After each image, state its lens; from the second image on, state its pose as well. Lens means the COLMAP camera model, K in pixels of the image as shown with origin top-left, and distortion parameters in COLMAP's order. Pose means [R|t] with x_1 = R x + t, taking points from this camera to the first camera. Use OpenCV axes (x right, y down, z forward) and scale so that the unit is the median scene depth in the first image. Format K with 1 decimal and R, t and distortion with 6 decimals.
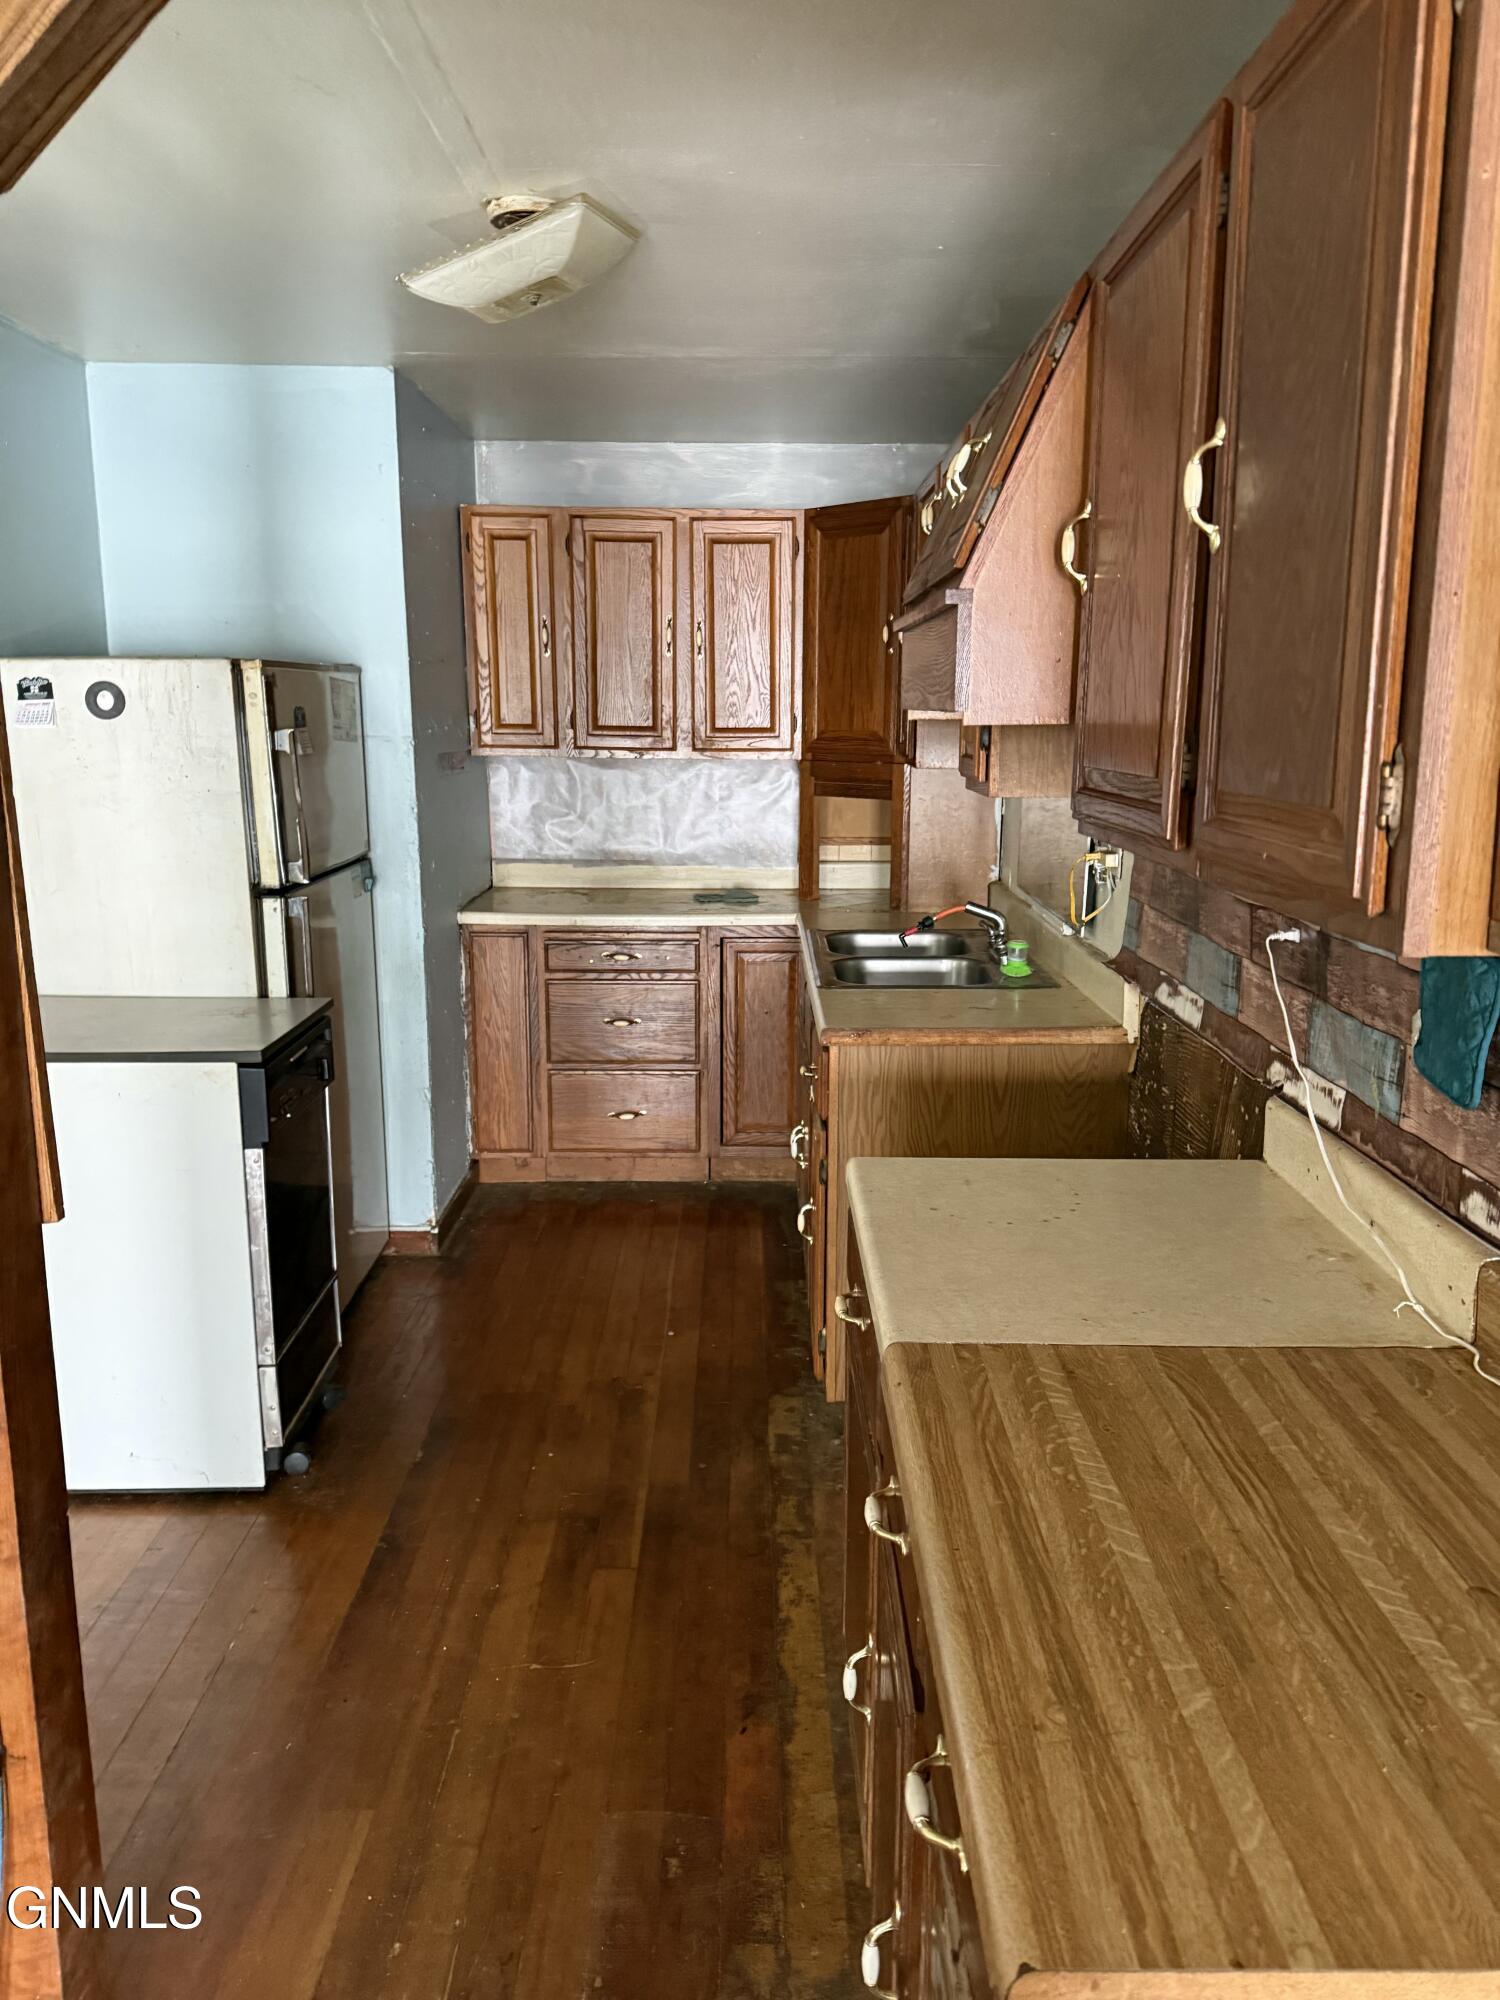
lens RADIAL K [[1385.0, 0, 779.2], [0, 1385.0, 970.2], [0, 0, 1]] dist [0.084125, -0.092734]
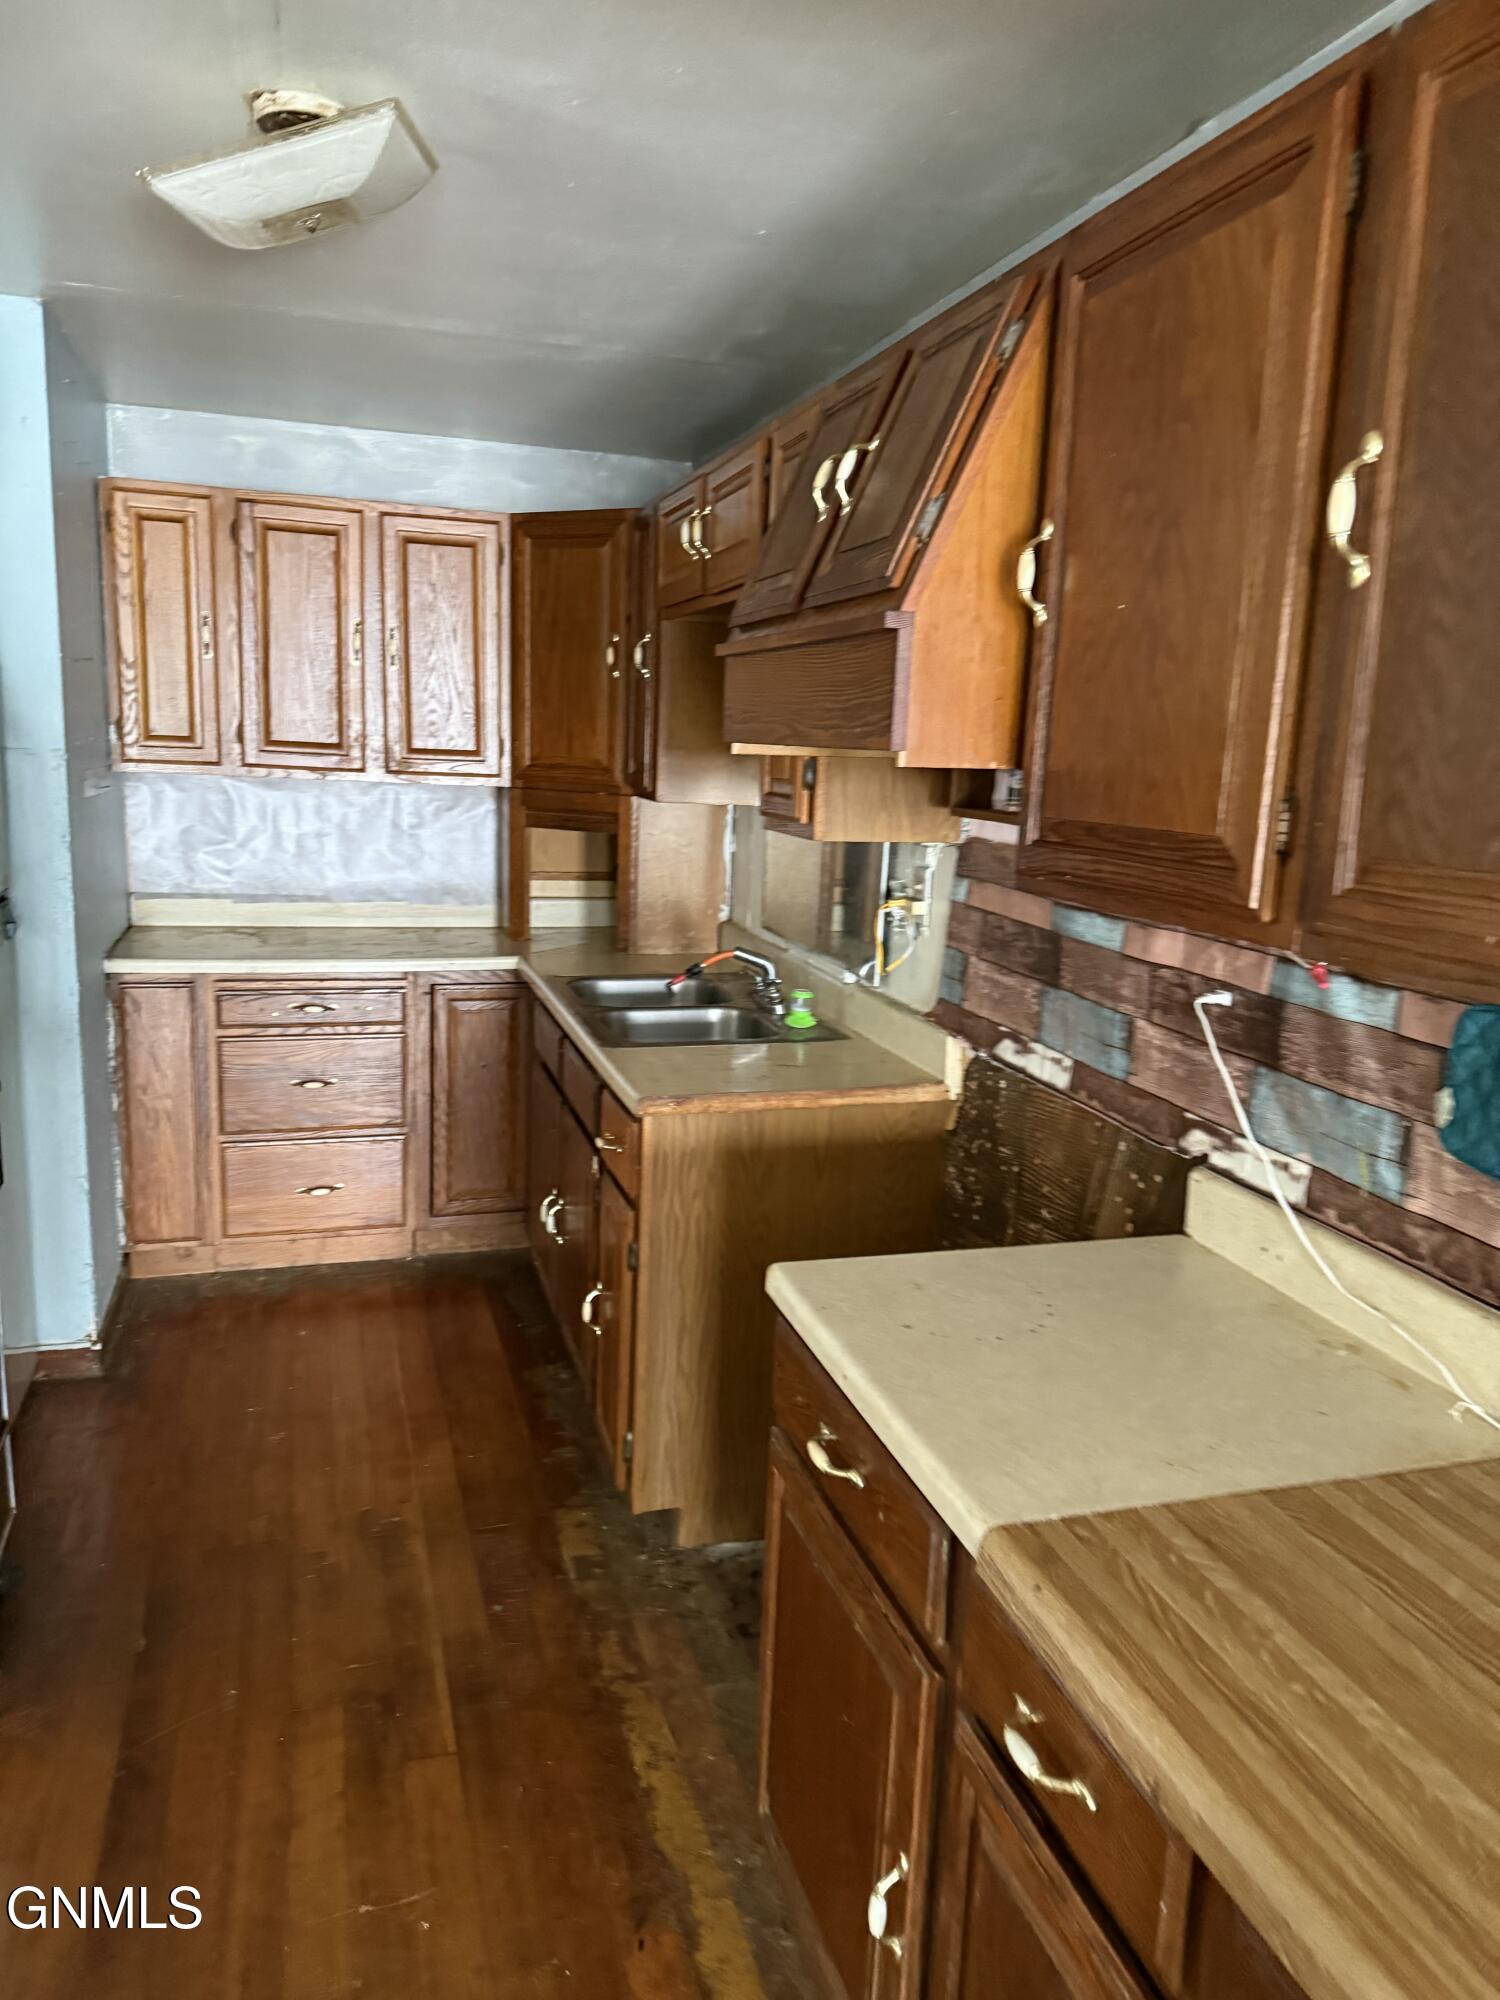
lens RADIAL K [[1385.0, 0, 761.2], [0, 1385.0, 997.3], [0, 0, 1]] dist [0.084125, -0.092734]
pose [[0.960071, -0.018302, 0.279158, -0.131194], [0.017768, 0.999832, 0.004444, -0.023424], [-0.279192, 0.000694, 0.960235, 0.117519]]
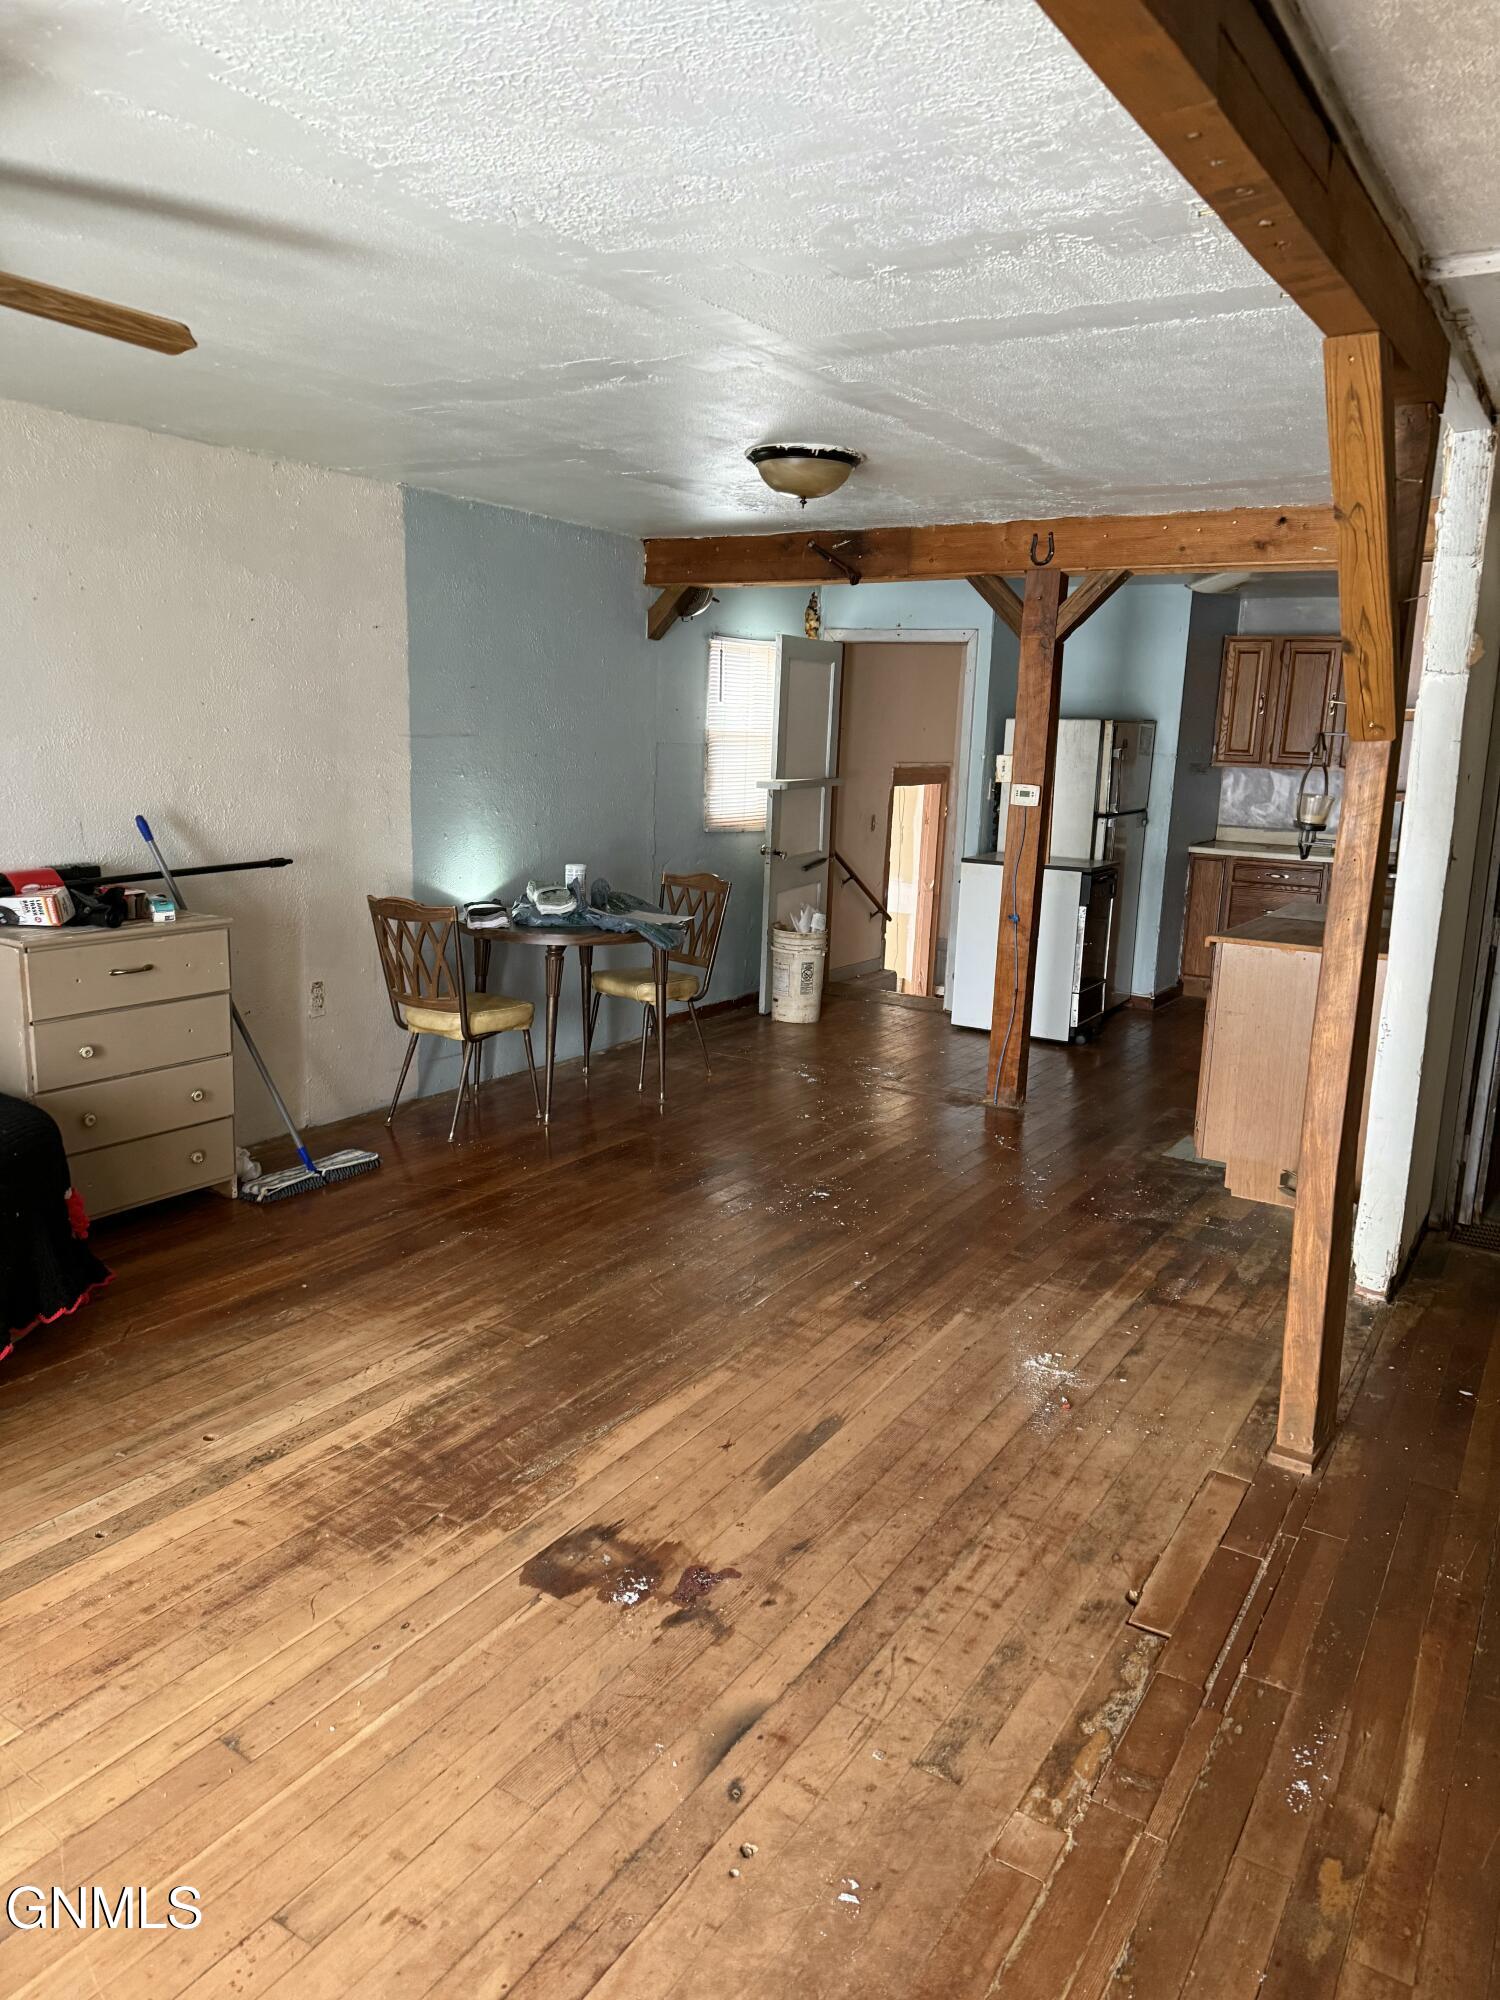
lens RADIAL K [[1385.0, 0, 760.4], [0, 1385.0, 971.2], [0, 0, 1]] dist [0.084125, -0.092734]
pose [[0.836278, 0.128588, -0.533015, 0.480646], [-0.136665, 0.990315, 0.024488, 0.242109], [0.531001, 0.052366, 0.845751, -1.393343]]
